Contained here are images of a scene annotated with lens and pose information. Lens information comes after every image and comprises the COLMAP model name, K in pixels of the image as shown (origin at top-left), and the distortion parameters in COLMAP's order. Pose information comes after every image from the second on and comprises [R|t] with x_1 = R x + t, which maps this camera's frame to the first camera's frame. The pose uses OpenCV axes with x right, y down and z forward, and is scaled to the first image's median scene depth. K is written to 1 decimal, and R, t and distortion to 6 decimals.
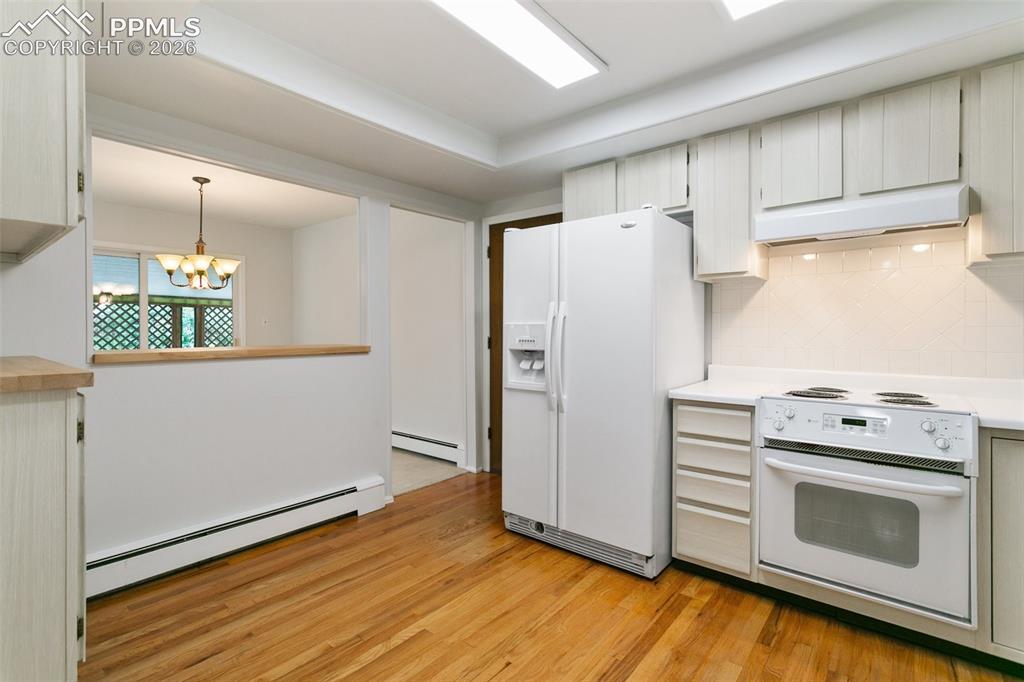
lens RADIAL K [[482.0, 0, 510.3], [0, 482.0, 329.6], [0, 0, 1]] dist [-0.003351, -0.000254]
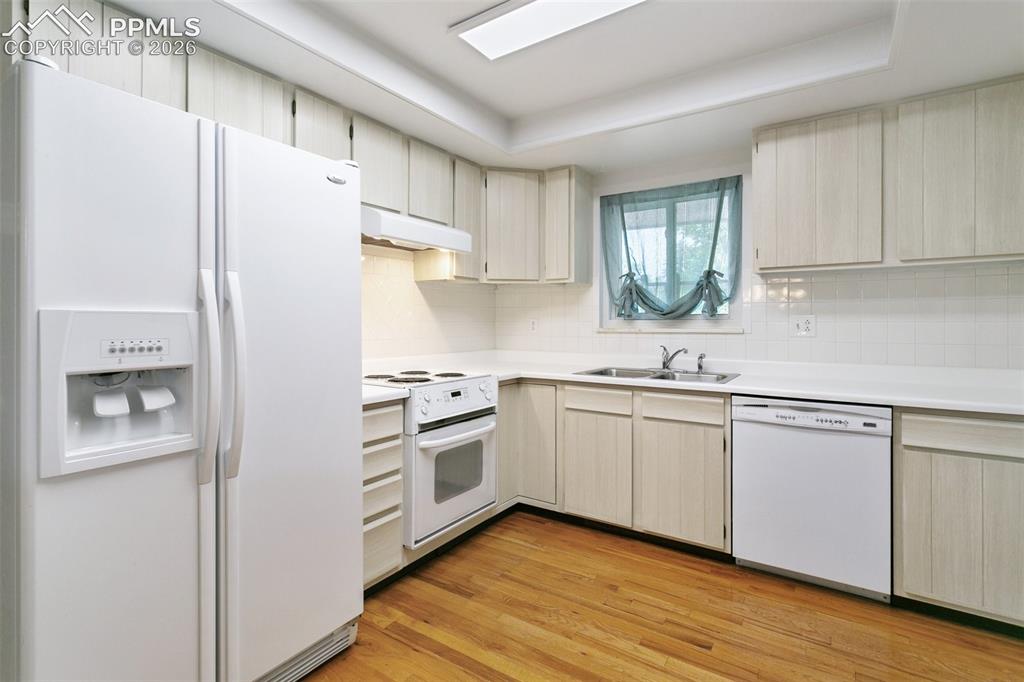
lens RADIAL K [[489.4, 0, 494.5], [0, 489.4, 324.1], [0, 0, 1]] dist [-0.000729, 0.000161]
pose [[-0.096811, 0.001029, 0.995302, -0.569197], [0.002224, 0.999997, -0.000817, 0.002072], [-0.995300, 0.002135, -0.096813, 0.928926]]
